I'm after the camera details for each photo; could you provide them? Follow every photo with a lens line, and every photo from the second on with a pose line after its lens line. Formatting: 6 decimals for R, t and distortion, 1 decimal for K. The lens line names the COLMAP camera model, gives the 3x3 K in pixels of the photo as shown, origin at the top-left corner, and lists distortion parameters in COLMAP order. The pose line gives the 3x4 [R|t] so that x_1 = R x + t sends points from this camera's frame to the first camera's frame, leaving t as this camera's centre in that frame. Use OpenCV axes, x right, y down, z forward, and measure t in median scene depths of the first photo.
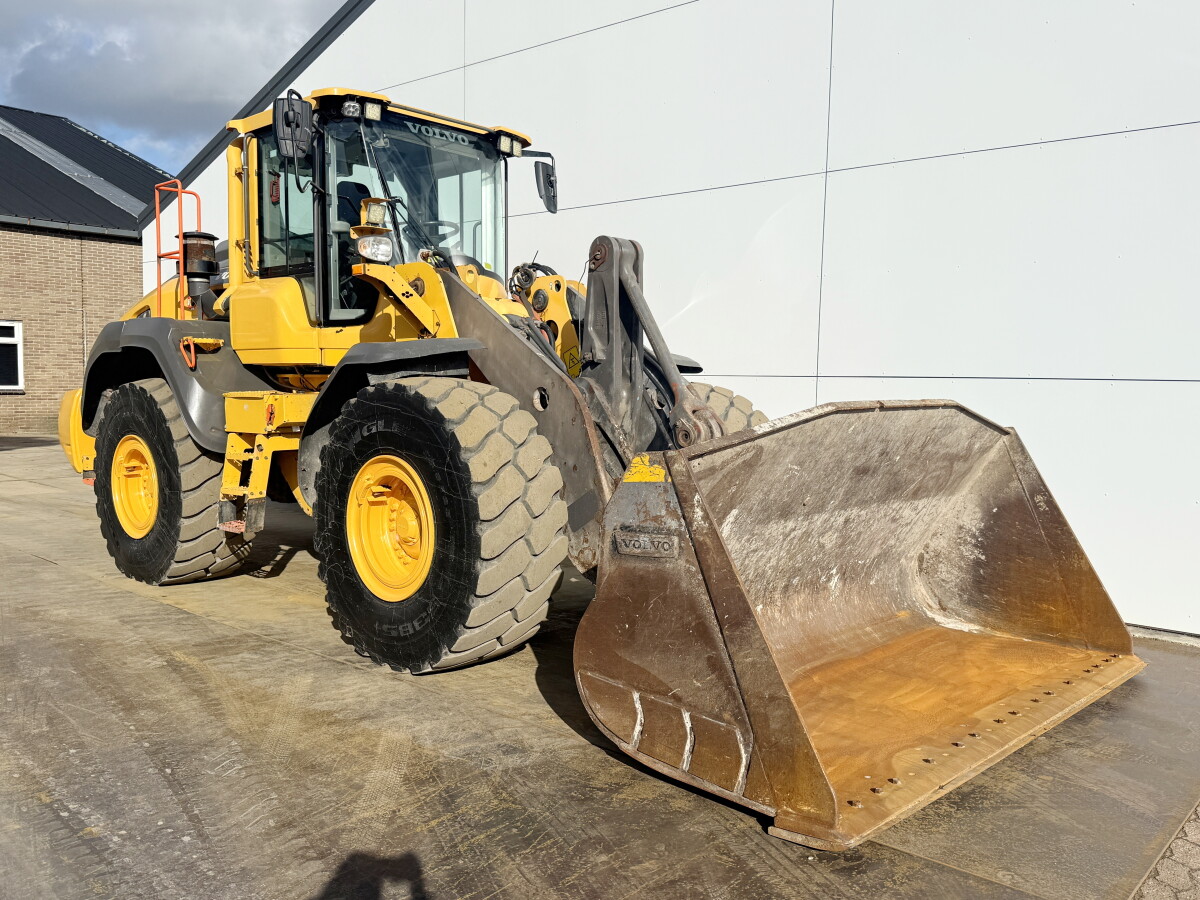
lens RADIAL K [[979.8, 0, 600.0], [0, 979.8, 450.0], [0, 0, 1]] dist [0.138873, -0.251197]
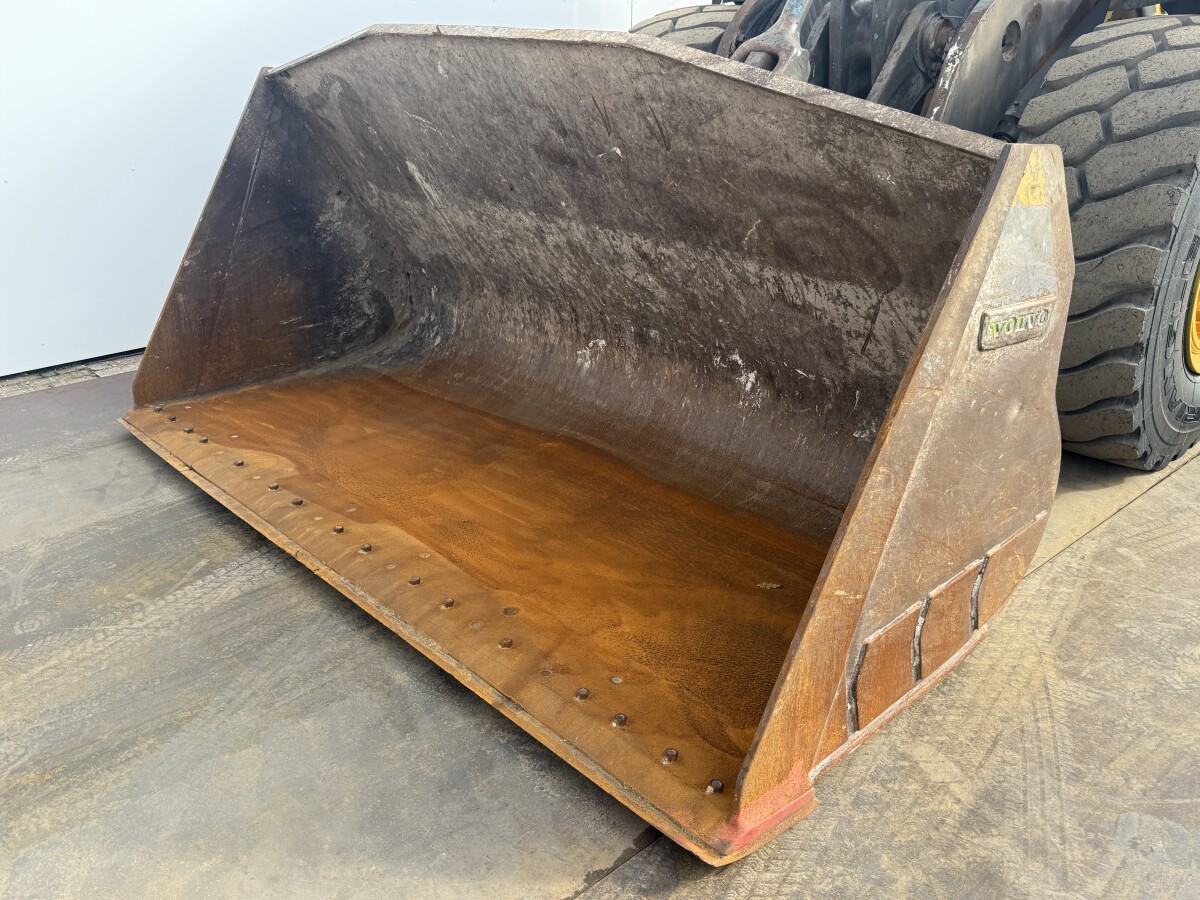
lens RADIAL K [[979.8, 0, 600.0], [0, 979.8, 450.0], [0, 0, 1]] dist [0.138873, -0.251197]
pose [[-0.030050, 0.399726, -0.916142, 0.779339], [-0.074987, 0.913071, 0.400846, -0.053374], [0.996732, 0.080745, 0.002536, 0.909329]]
